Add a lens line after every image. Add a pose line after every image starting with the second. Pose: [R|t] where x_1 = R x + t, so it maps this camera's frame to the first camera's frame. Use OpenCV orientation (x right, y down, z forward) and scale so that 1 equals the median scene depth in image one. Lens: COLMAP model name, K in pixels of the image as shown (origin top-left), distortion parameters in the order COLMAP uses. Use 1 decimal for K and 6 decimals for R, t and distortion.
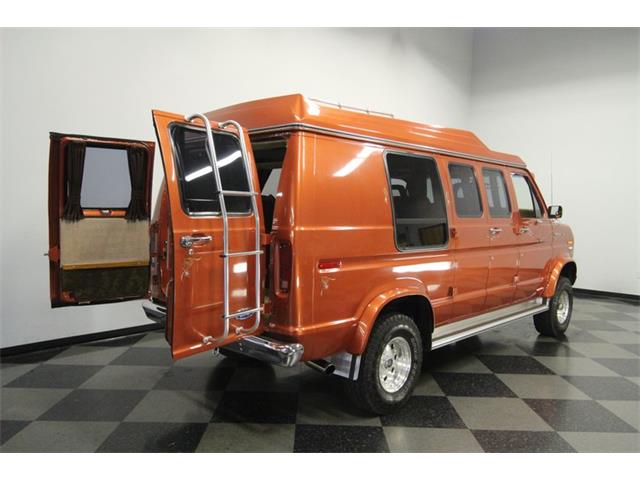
lens RADIAL K [[541.5, 0, 320.0], [0, 541.5, 240.0], [0, 0, 1]] dist [0.006041, -0.010595]
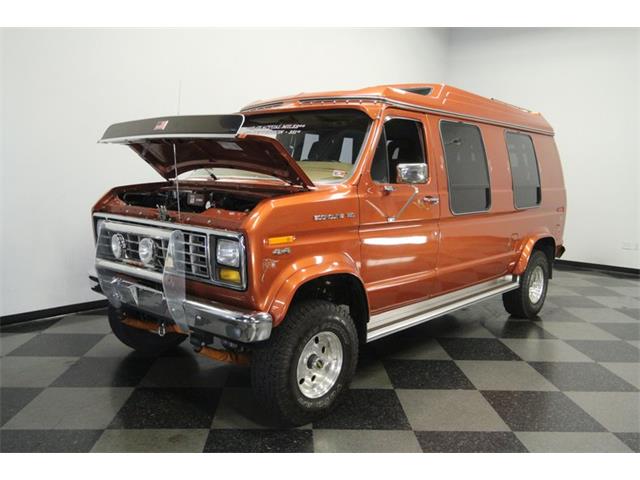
lens RADIAL K [[555.4, 0, 320.0], [0, 555.4, 240.0], [0, 0, 1]] dist [0.010316, 0.006783]
pose [[0.999699, -0.005439, 0.023941, 0.088084], [0.004079, 0.998397, 0.056460, -0.006426], [-0.024209, -0.056345, 0.998118, 0.107363]]
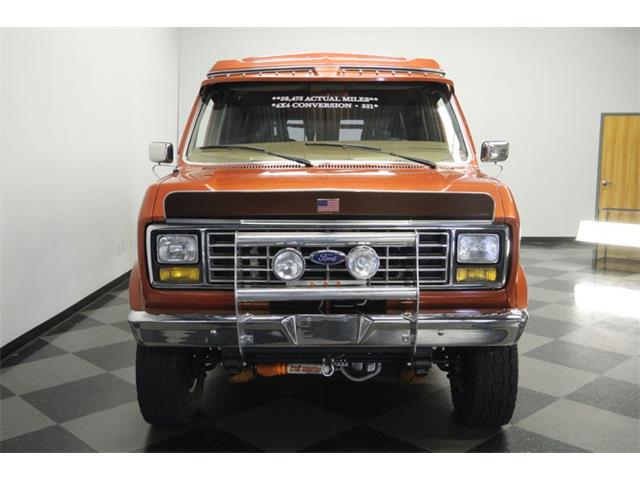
lens RADIAL K [[541.5, 0, 320.0], [0, 541.5, 240.0], [0, 0, 1]] dist [0.006041, -0.010595]
pose [[0.730280, -0.141769, 0.668276, -0.520309], [0.069667, 0.988585, 0.133589, -0.050157], [-0.679587, -0.051001, 0.731820, 0.493142]]
